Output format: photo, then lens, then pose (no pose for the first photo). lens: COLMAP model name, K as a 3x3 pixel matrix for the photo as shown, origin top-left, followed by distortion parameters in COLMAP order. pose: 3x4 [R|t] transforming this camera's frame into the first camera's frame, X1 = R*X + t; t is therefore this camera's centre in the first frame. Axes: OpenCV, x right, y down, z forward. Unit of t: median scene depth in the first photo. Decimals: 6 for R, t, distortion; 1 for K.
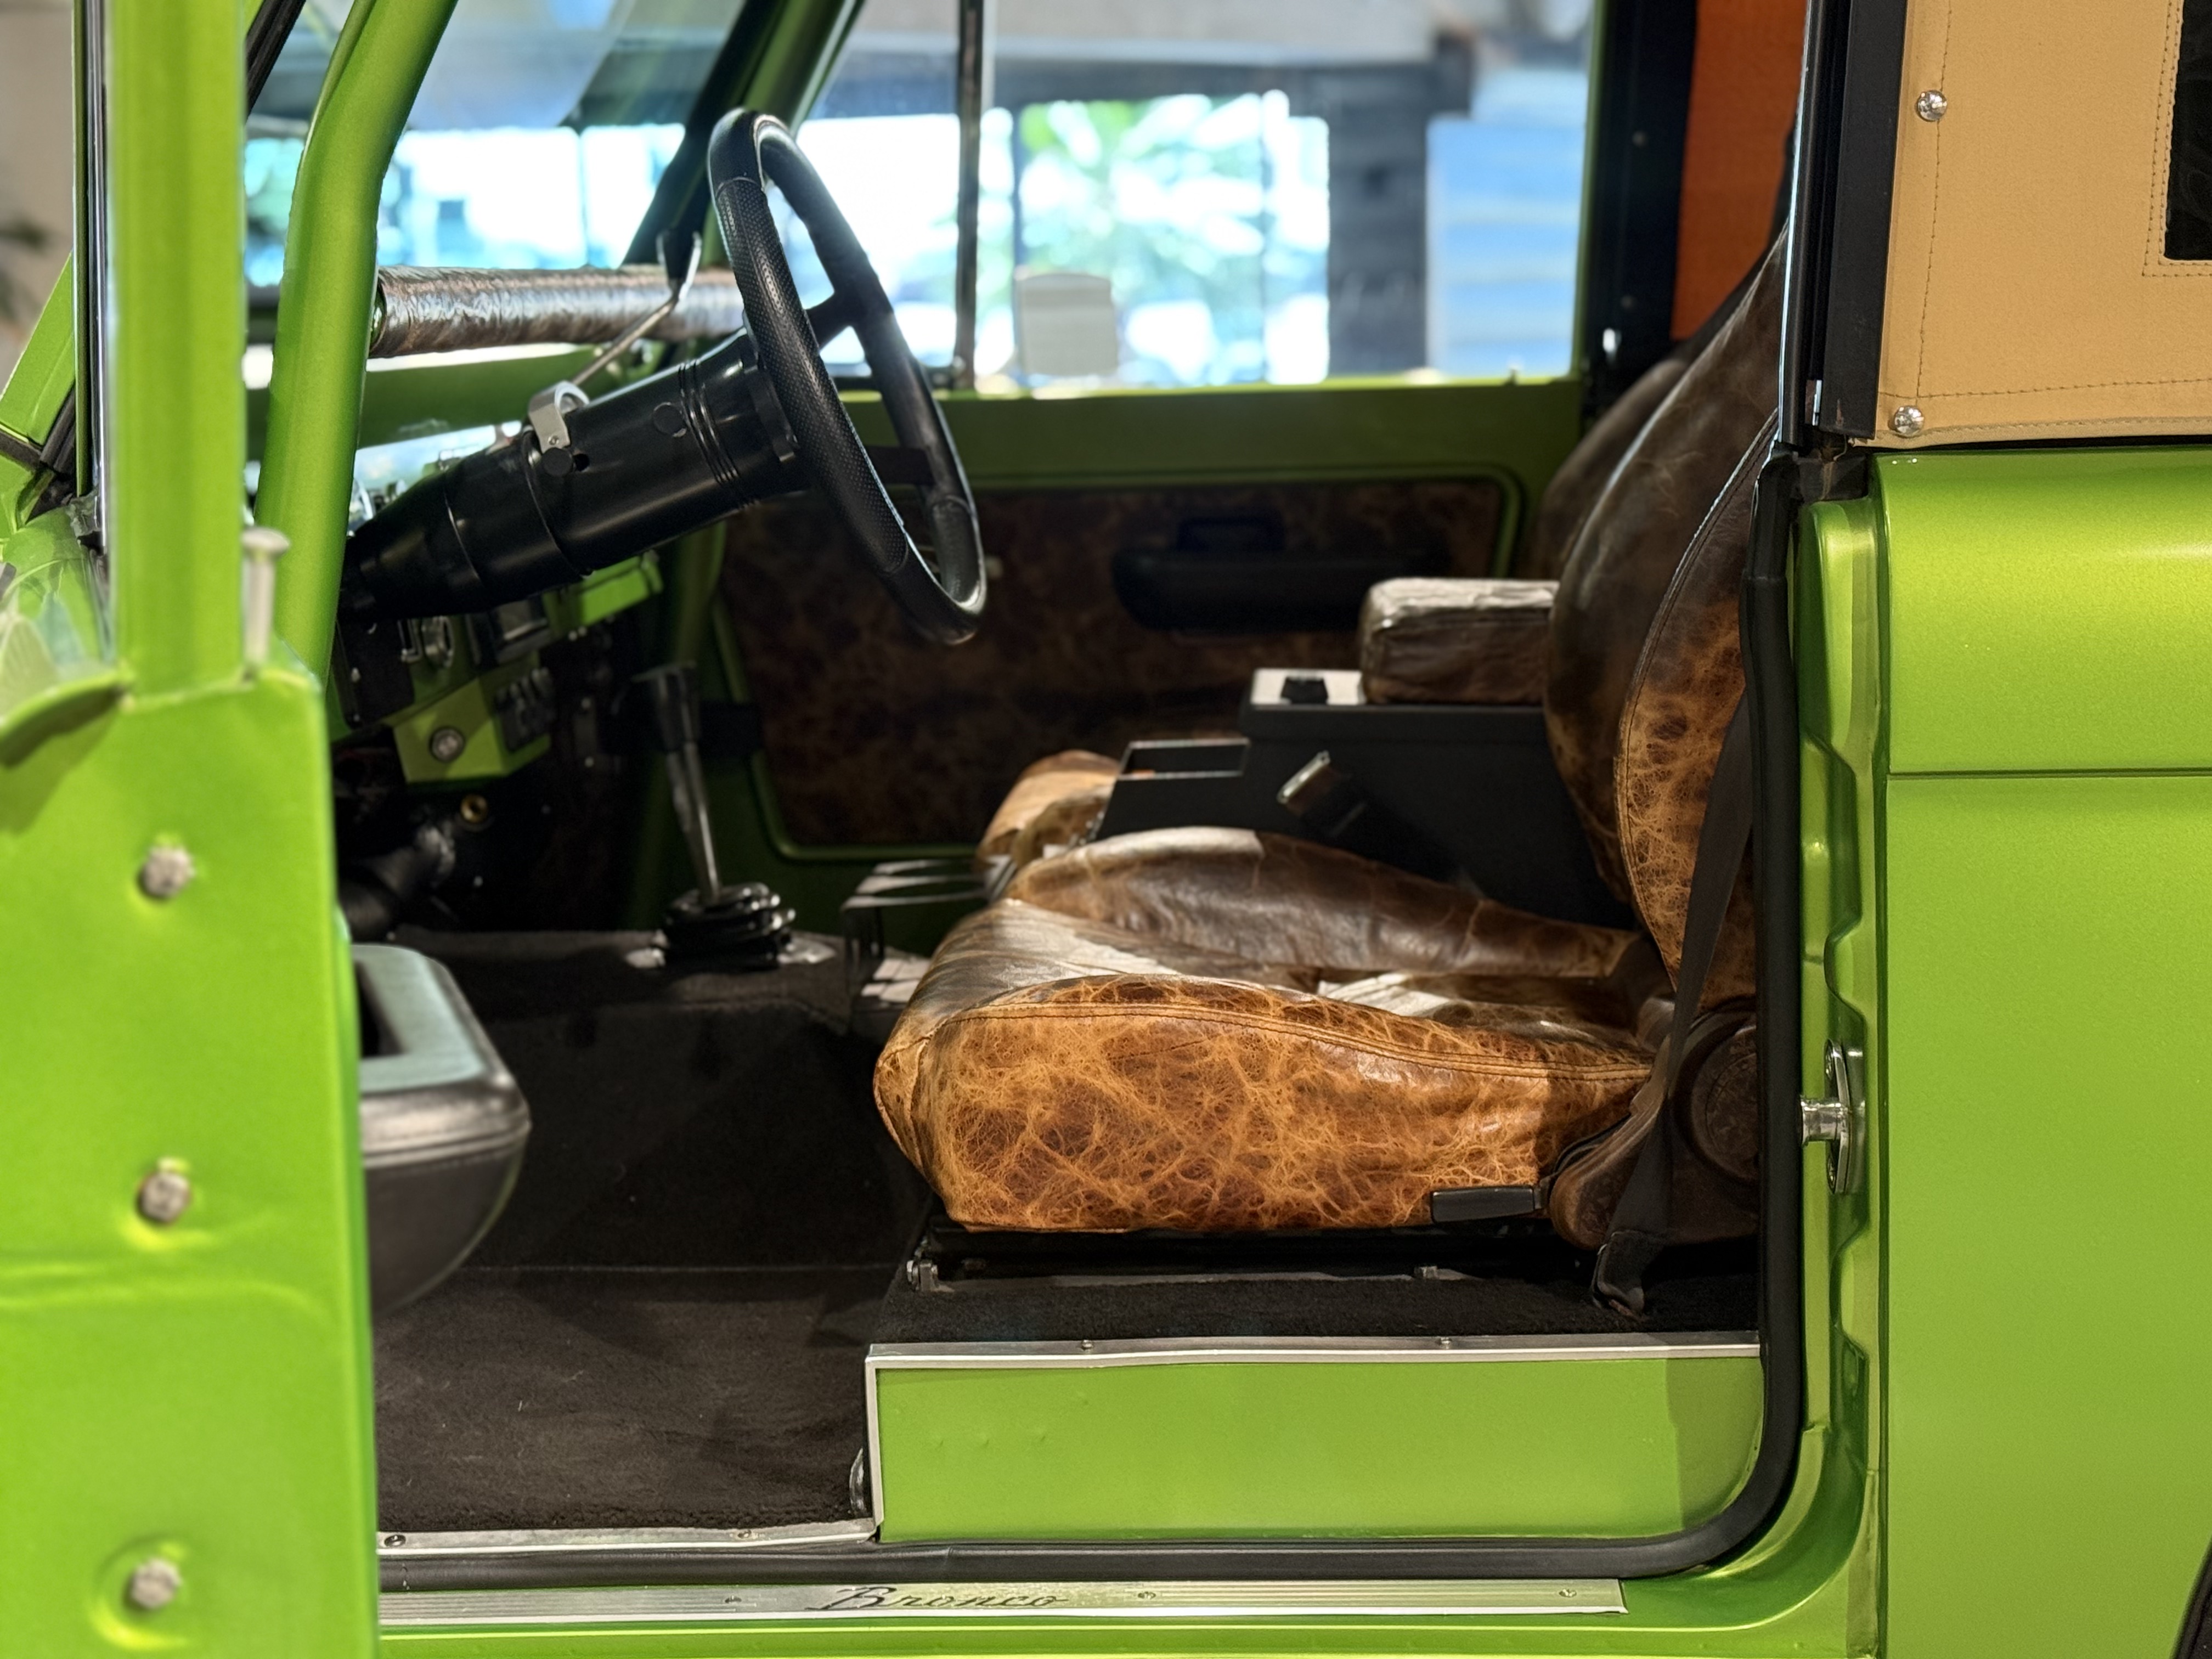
lens RADIAL K [[3561.7, 0, 1106.0], [0, 3561.7, 829.5], [0, 0, 1]] dist [0.134679, 0.097312]
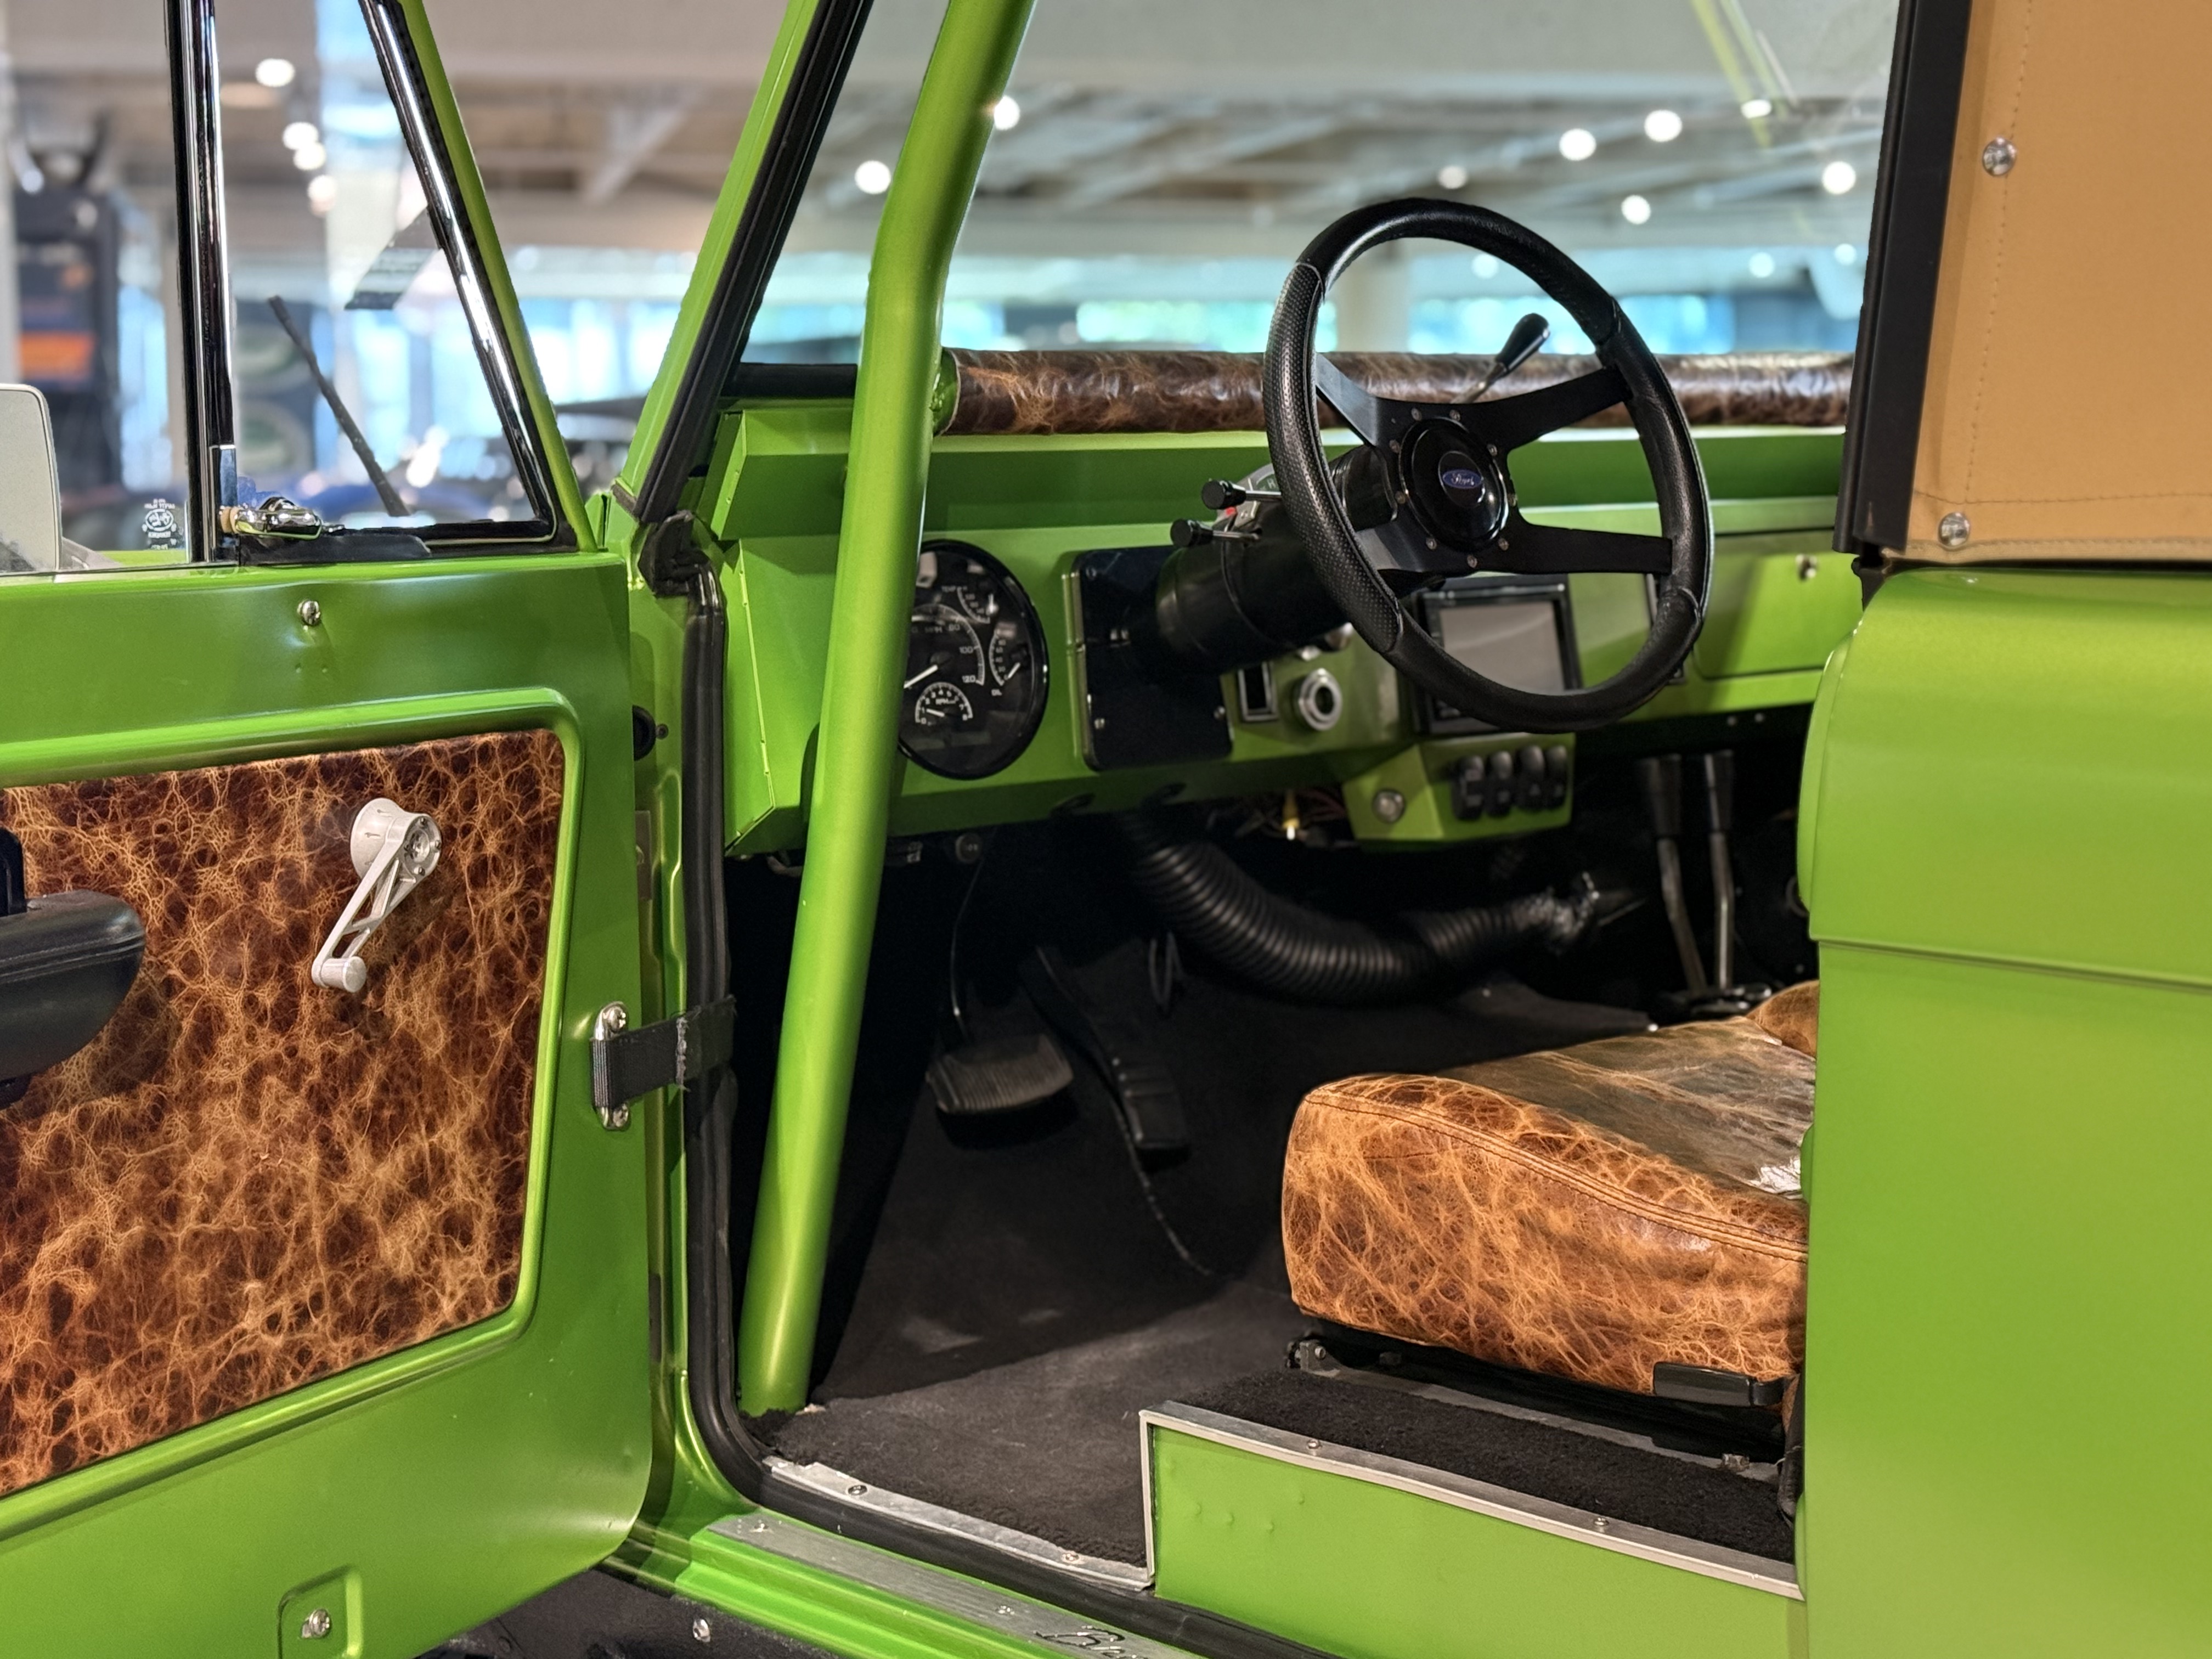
lens RADIAL K [[3561.7, 0, 1106.0], [0, 3561.7, 829.5], [0, 0, 1]] dist [0.134679, 0.097312]
pose [[0.725148, 0.092697, -0.682325, 0.598789], [-0.110337, 0.993736, 0.017741, -0.033687], [0.679696, 0.062421, 0.730833, 0.231573]]
